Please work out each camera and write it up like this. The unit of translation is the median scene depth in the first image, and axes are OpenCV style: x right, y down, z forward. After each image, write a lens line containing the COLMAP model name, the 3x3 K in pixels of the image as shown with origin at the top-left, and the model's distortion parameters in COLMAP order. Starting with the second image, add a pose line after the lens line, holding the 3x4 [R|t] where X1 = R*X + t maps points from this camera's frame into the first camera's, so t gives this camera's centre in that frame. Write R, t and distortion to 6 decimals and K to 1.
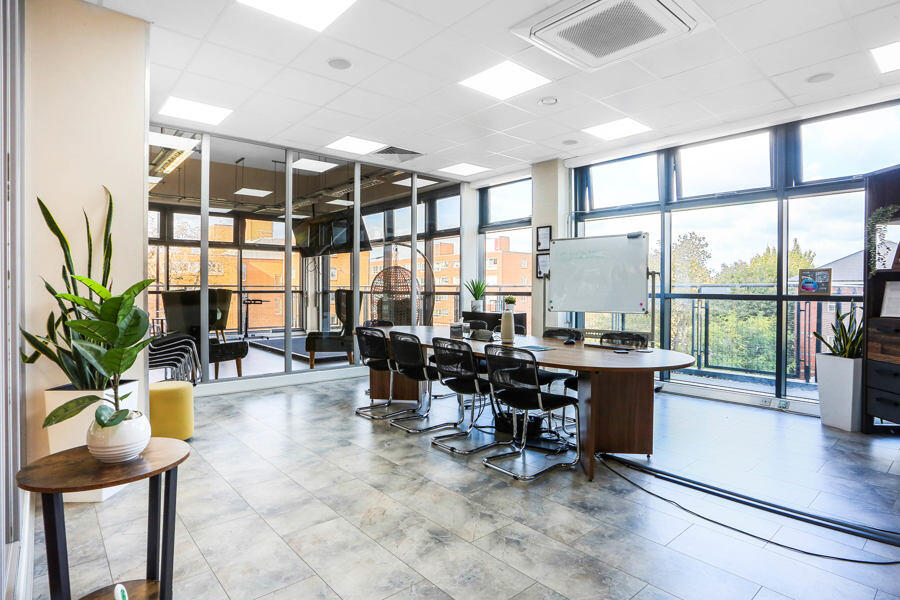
lens RADIAL K [[481.6, 0, 446.7], [0, 481.6, 294.6], [0, 0, 1]] dist [-0.002486, 0.000239]
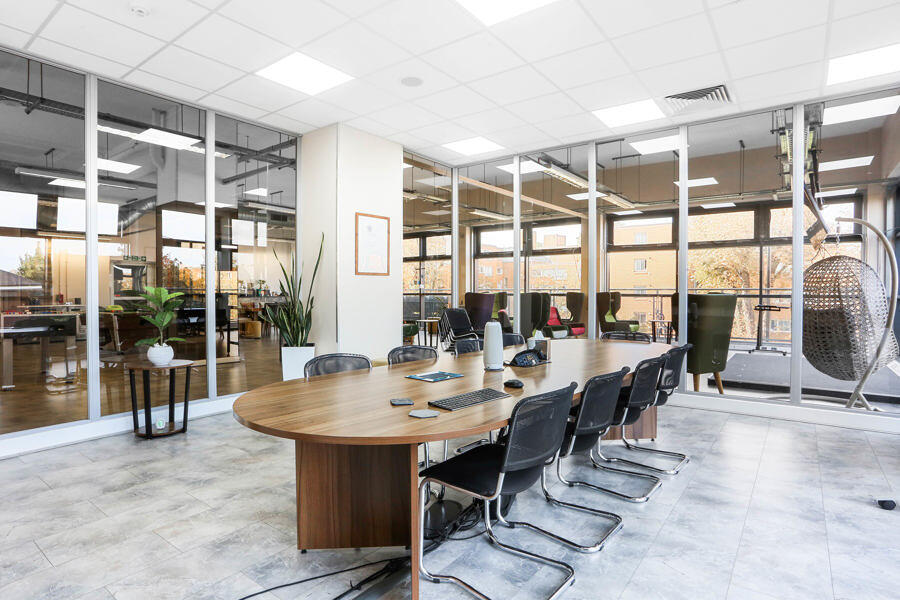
lens RADIAL K [[481.6, 0, 447.1], [0, 481.6, 297.9], [0, 0, 1]] dist [-0.002486, 0.000239]
pose [[0.184142, 0.008430, -0.982863, 0.798186], [-0.009928, 0.999928, 0.006716, -0.006681], [0.982849, 0.008521, 0.184213, 0.811090]]
